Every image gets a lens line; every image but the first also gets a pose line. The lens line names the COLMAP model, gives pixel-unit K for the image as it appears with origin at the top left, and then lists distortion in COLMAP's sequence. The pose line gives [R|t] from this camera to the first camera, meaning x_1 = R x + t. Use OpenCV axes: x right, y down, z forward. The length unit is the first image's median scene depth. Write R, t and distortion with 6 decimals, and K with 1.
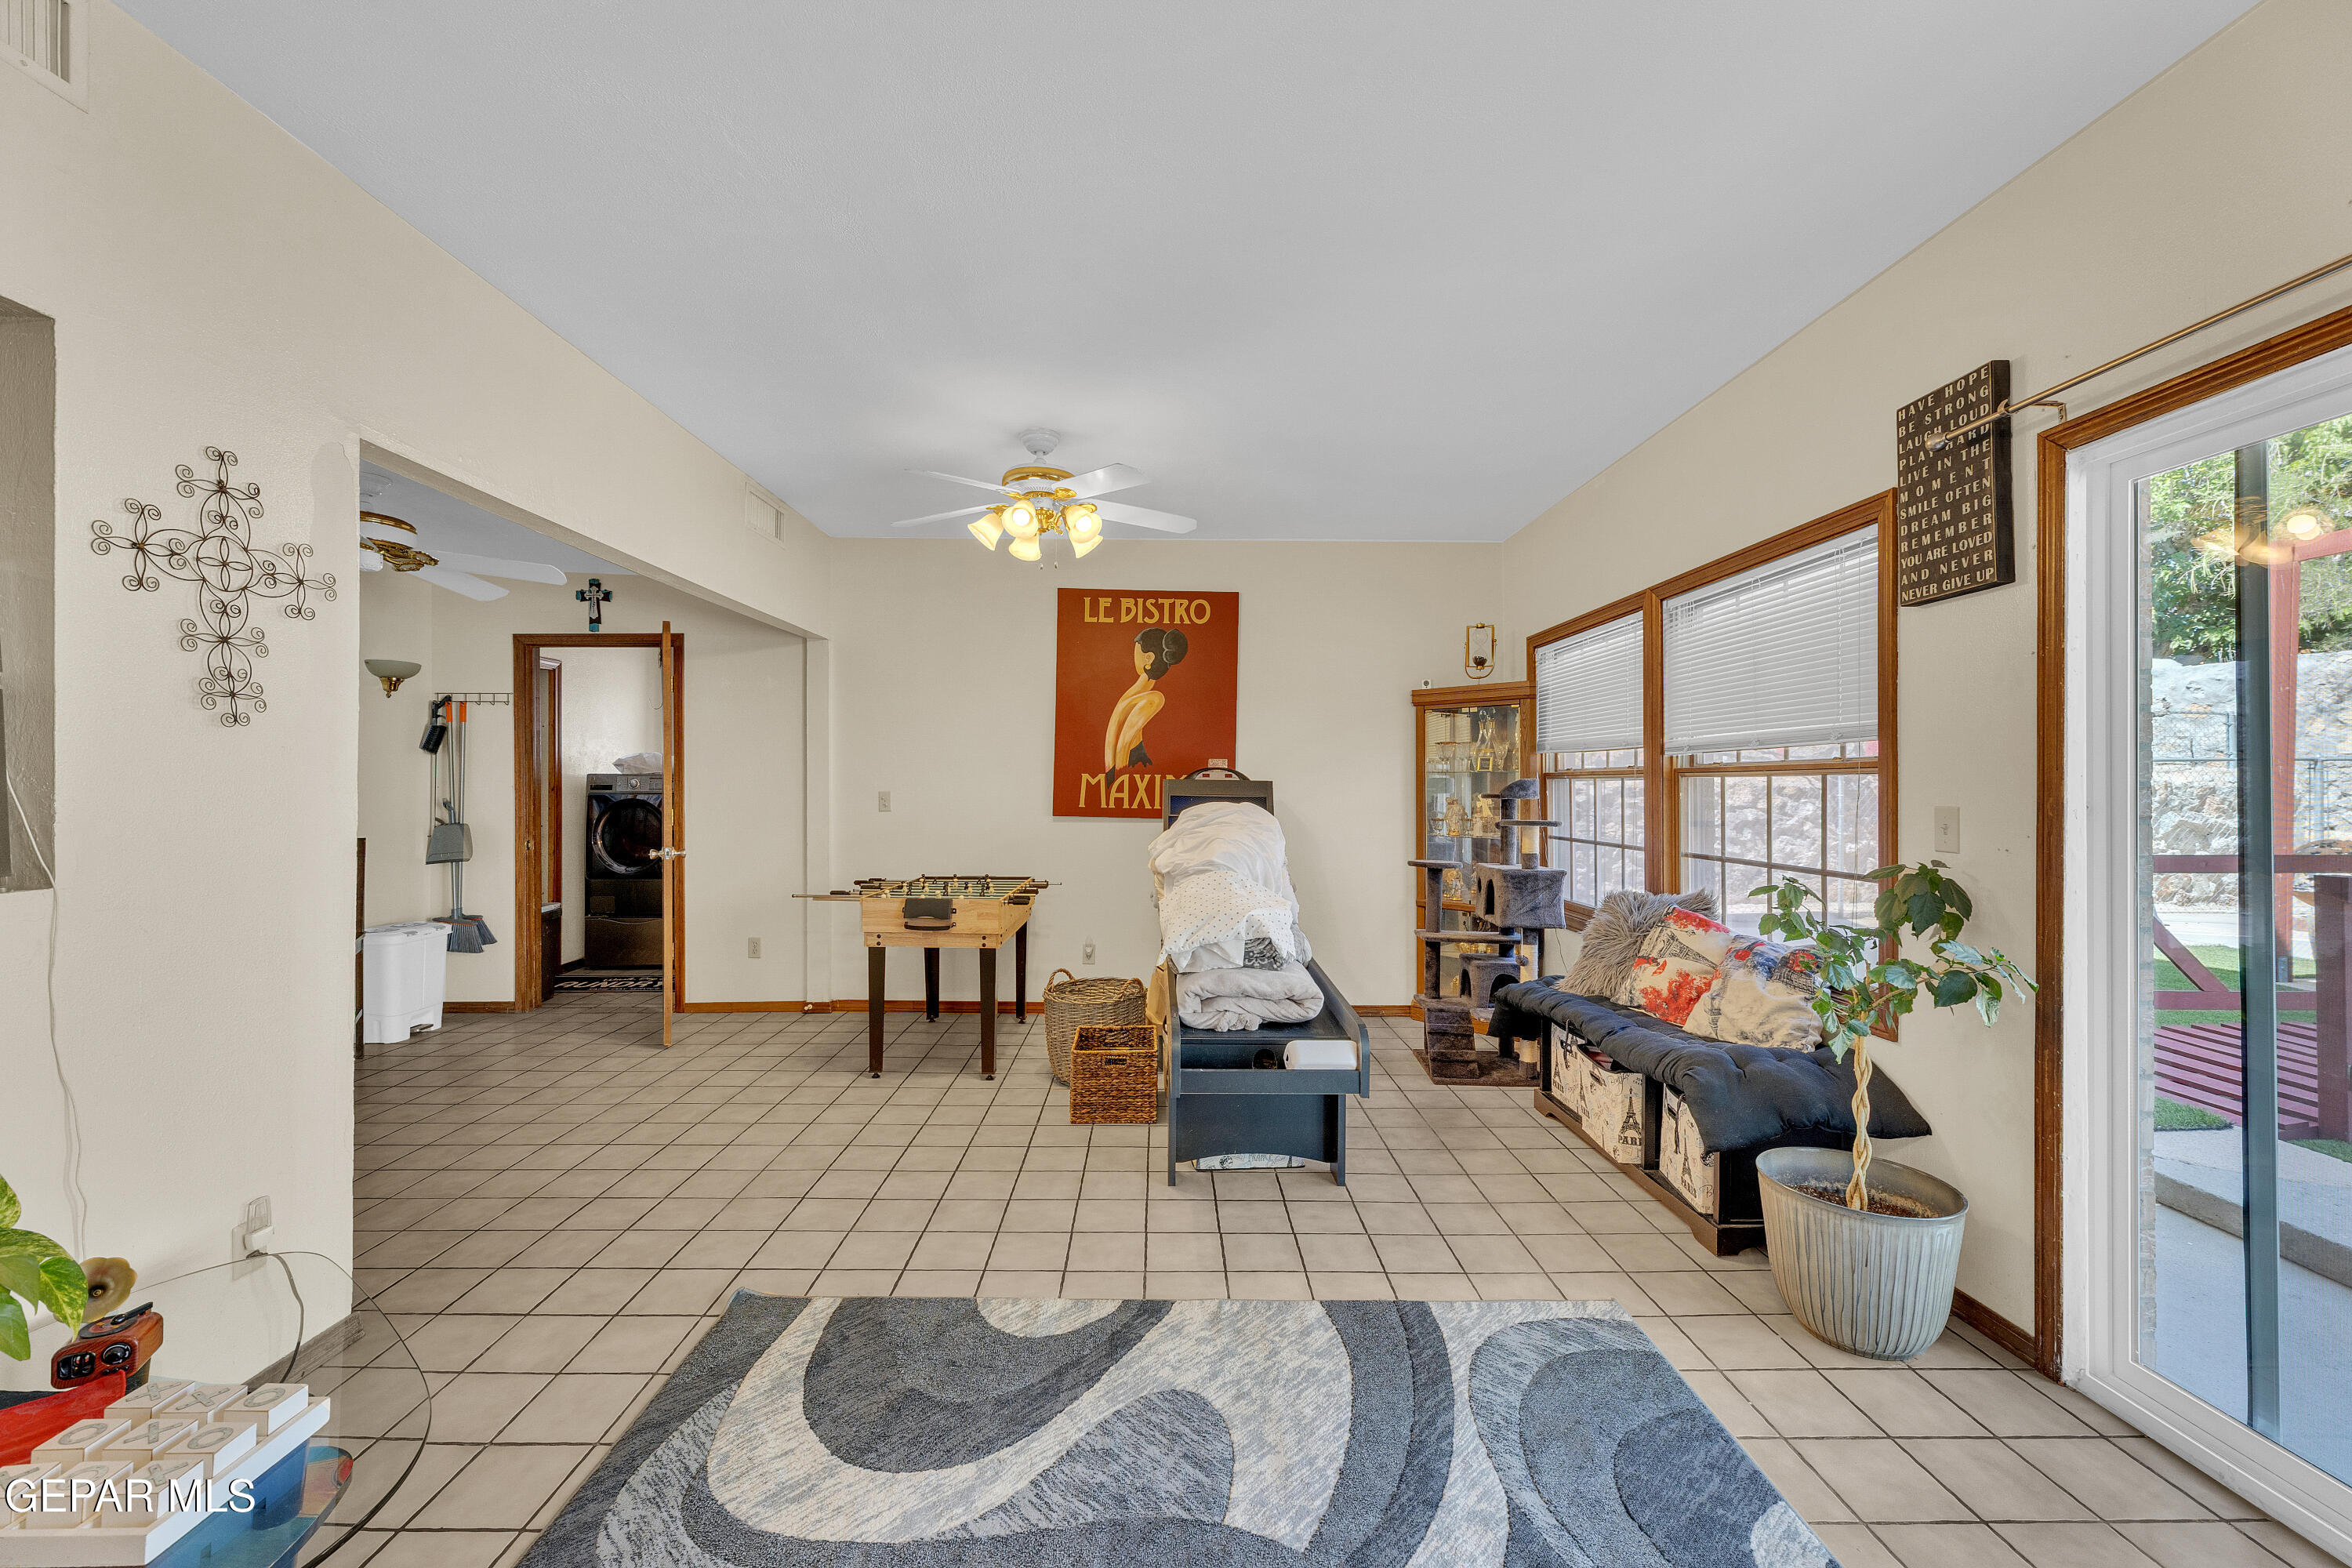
lens RADIAL K [[932.7, 0, 1172.0], [0, 932.7, 783.9], [0, 0, 1]] dist [0.001303, -0.000188]
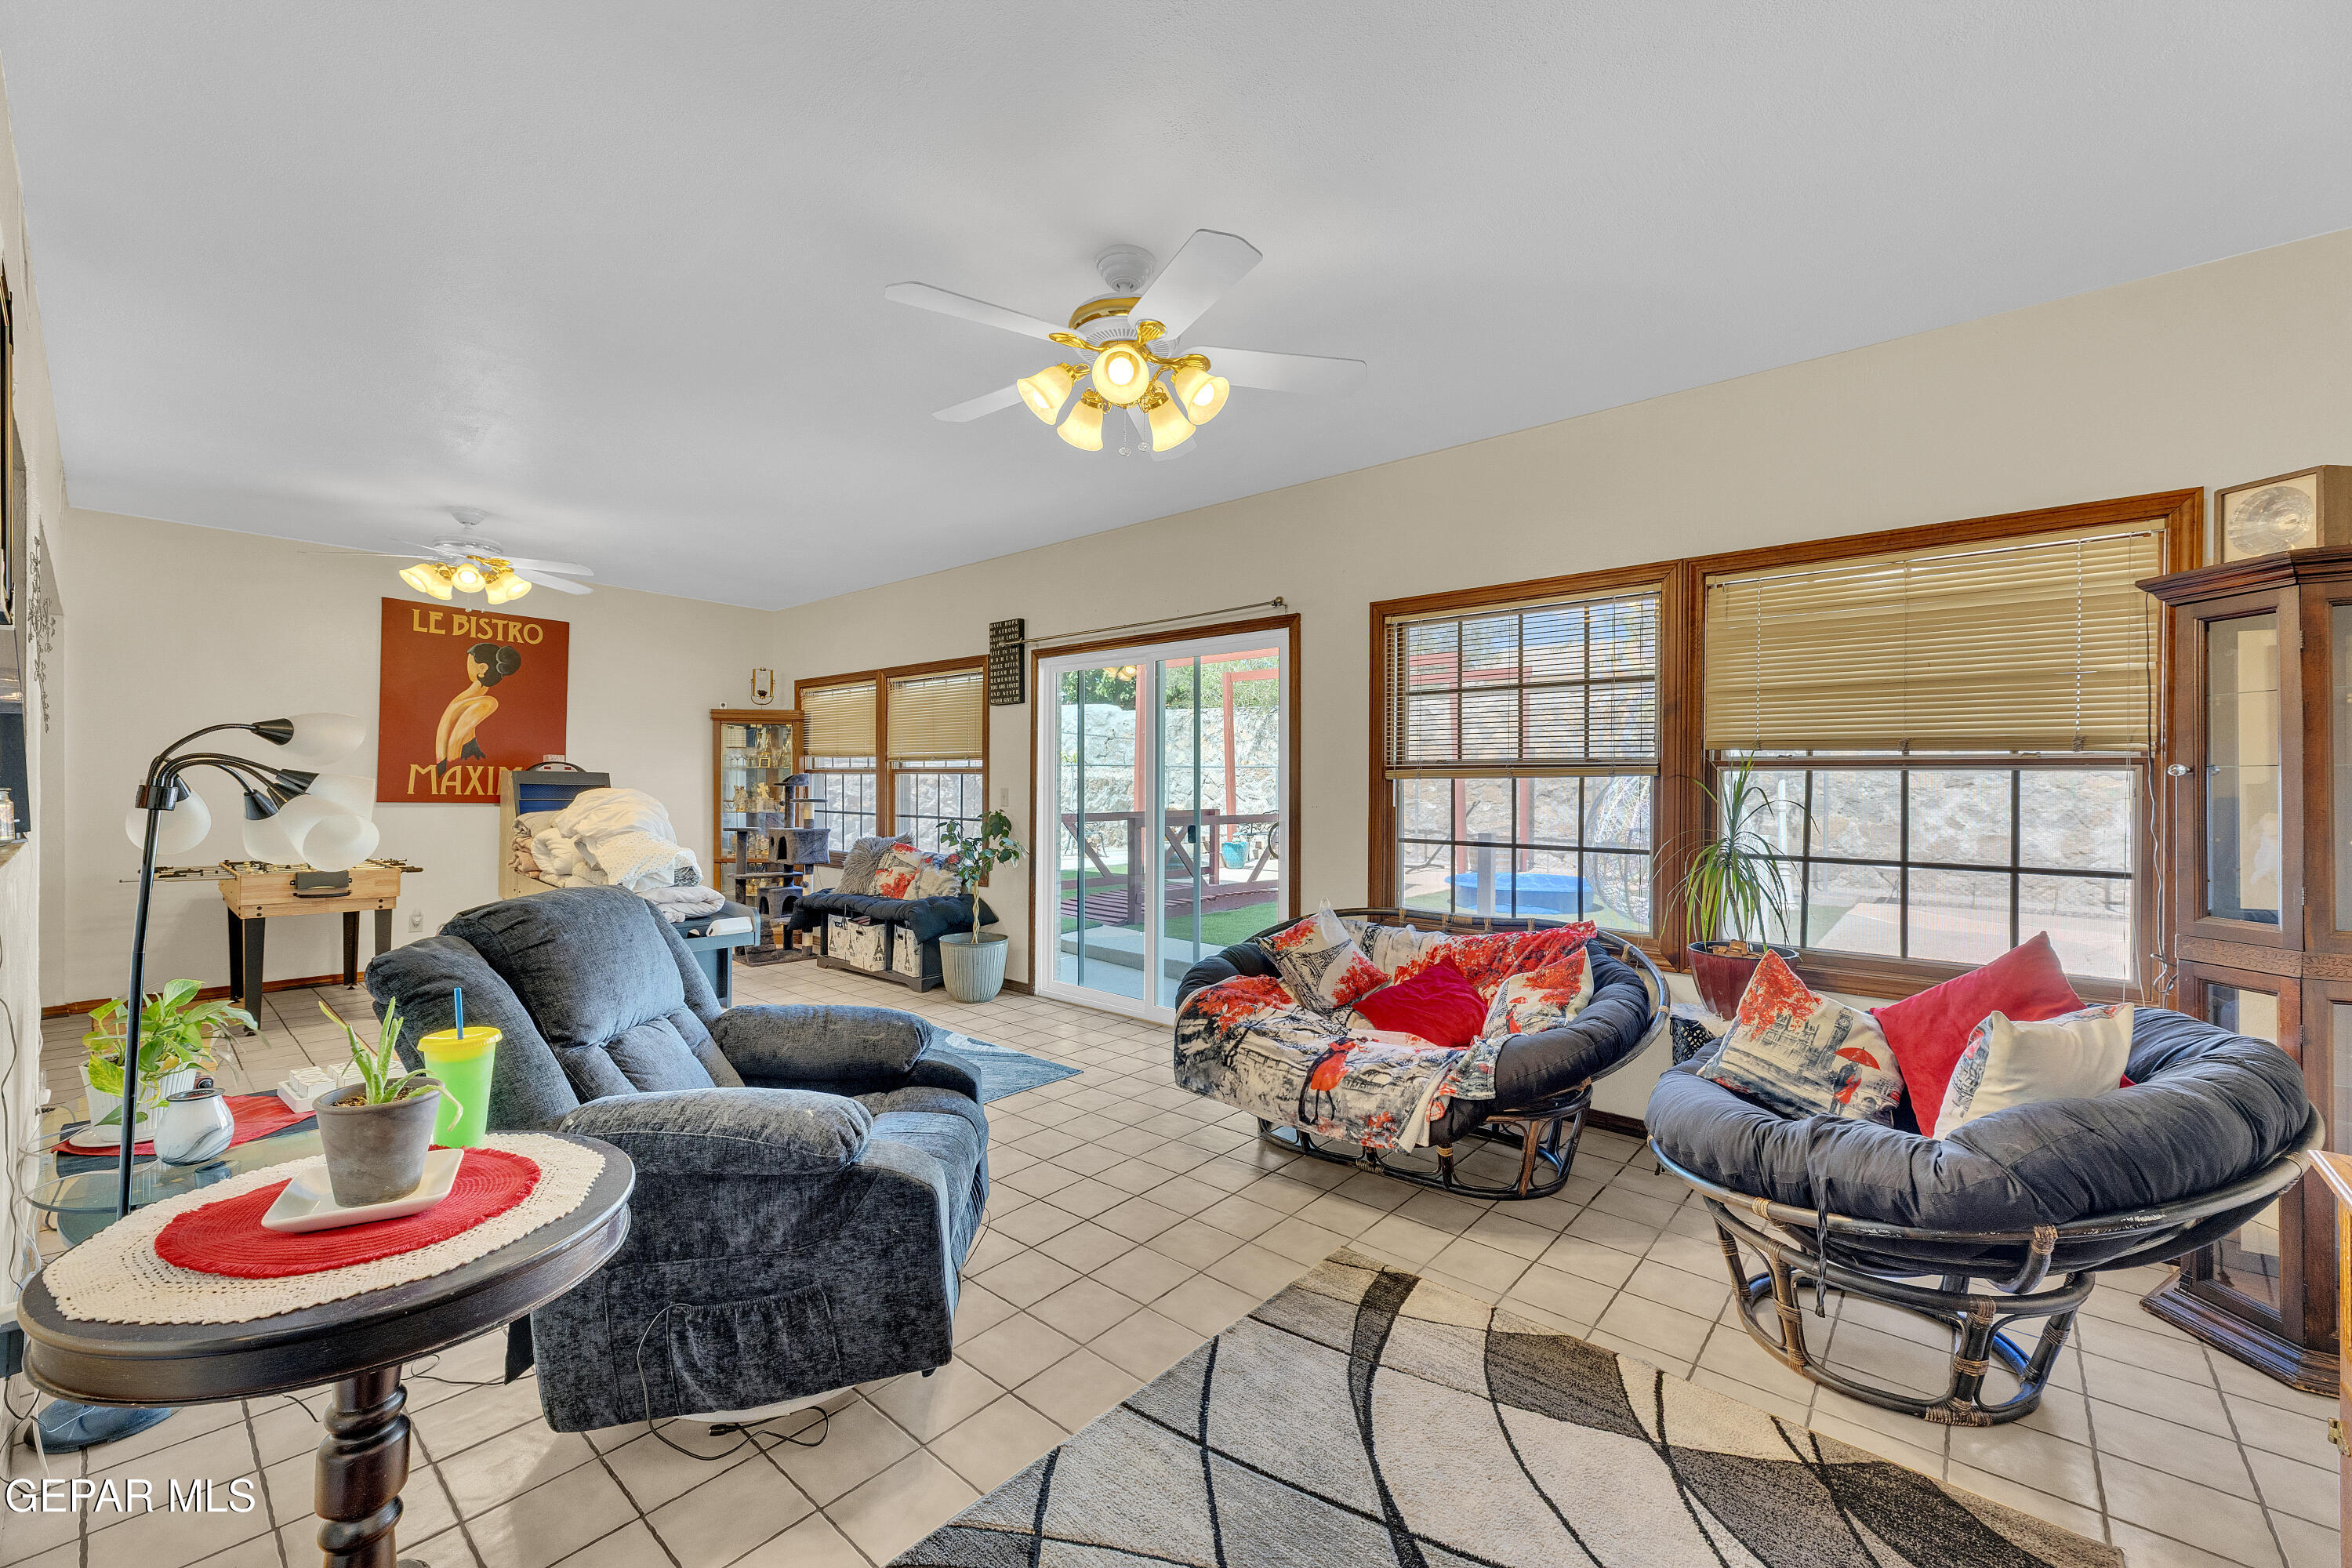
lens RADIAL K [[932.7, 0, 1172.0], [0, 932.7, 783.9], [0, 0, 1]] dist [0.001303, -0.000188]
pose [[0.657558, 0.001806, 0.753402, -0.517877], [-0.008716, 0.999948, 0.005210, -0.002091], [-0.753354, -0.009992, 0.657540, -0.670175]]
